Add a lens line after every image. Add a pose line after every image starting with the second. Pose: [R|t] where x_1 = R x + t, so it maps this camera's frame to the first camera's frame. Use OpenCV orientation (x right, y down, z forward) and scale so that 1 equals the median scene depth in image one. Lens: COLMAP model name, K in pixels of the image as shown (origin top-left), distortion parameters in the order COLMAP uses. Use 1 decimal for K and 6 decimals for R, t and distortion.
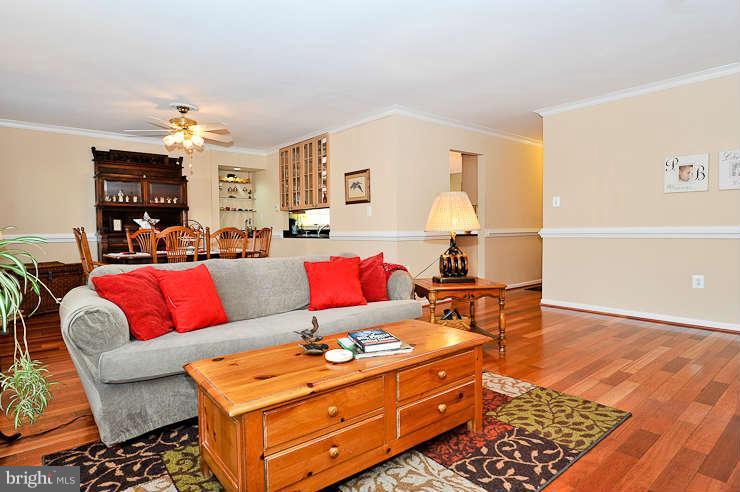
lens RADIAL K [[412.6, 0, 370.0], [0, 412.6, 246.0], [0, 0, 1]] dist [-0.002718, -0.001035]
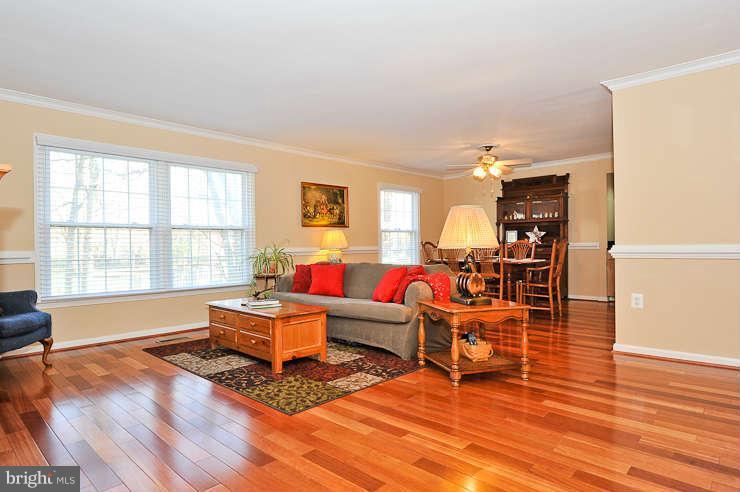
lens RADIAL K [[421.4, 0, 366.0], [0, 421.4, 249.2], [0, 0, 1]] dist [-0.005099, -0.001418]
pose [[0.119084, 0.021312, -0.992655, 1.579506], [-0.026185, 0.999489, 0.018317, -0.061669], [0.992539, 0.023811, 0.119581, 0.933267]]
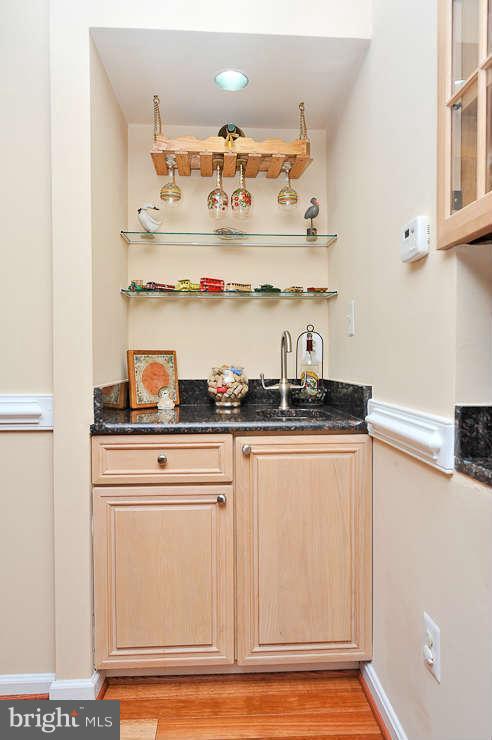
lens RADIAL K [[484.0, 0, 246.0], [0, 484.0, 370.0], [0, 0, 1]] dist [-0.001375, 0.004507]
pose [[0.806558, 0.032726, -0.590249, -0.527744], [-0.032206, 0.999416, 0.011403, -0.146877], [0.590277, 0.009812, 0.807141, 2.512002]]
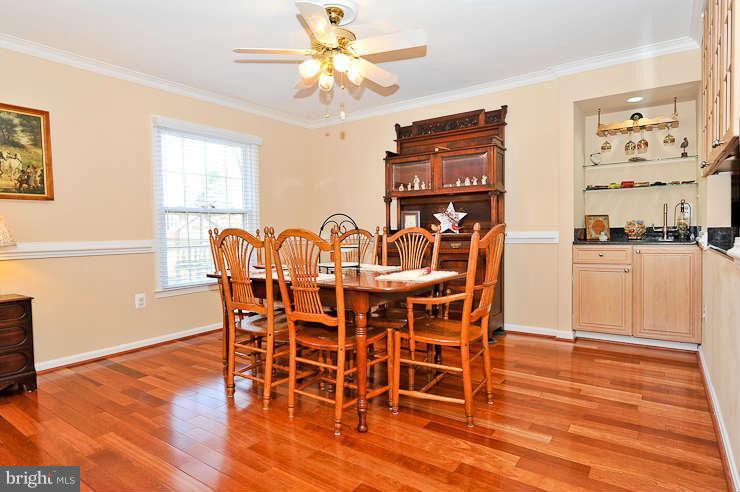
lens RADIAL K [[421.4, 0, 366.0], [0, 421.4, 249.2], [0, 0, 1]] dist [-0.005099, -0.001418]
pose [[0.256491, 0.045210, -0.965489, 0.249645], [-0.022127, 0.998918, 0.040897, -0.076711], [0.966293, 0.010874, 0.257214, 1.759381]]
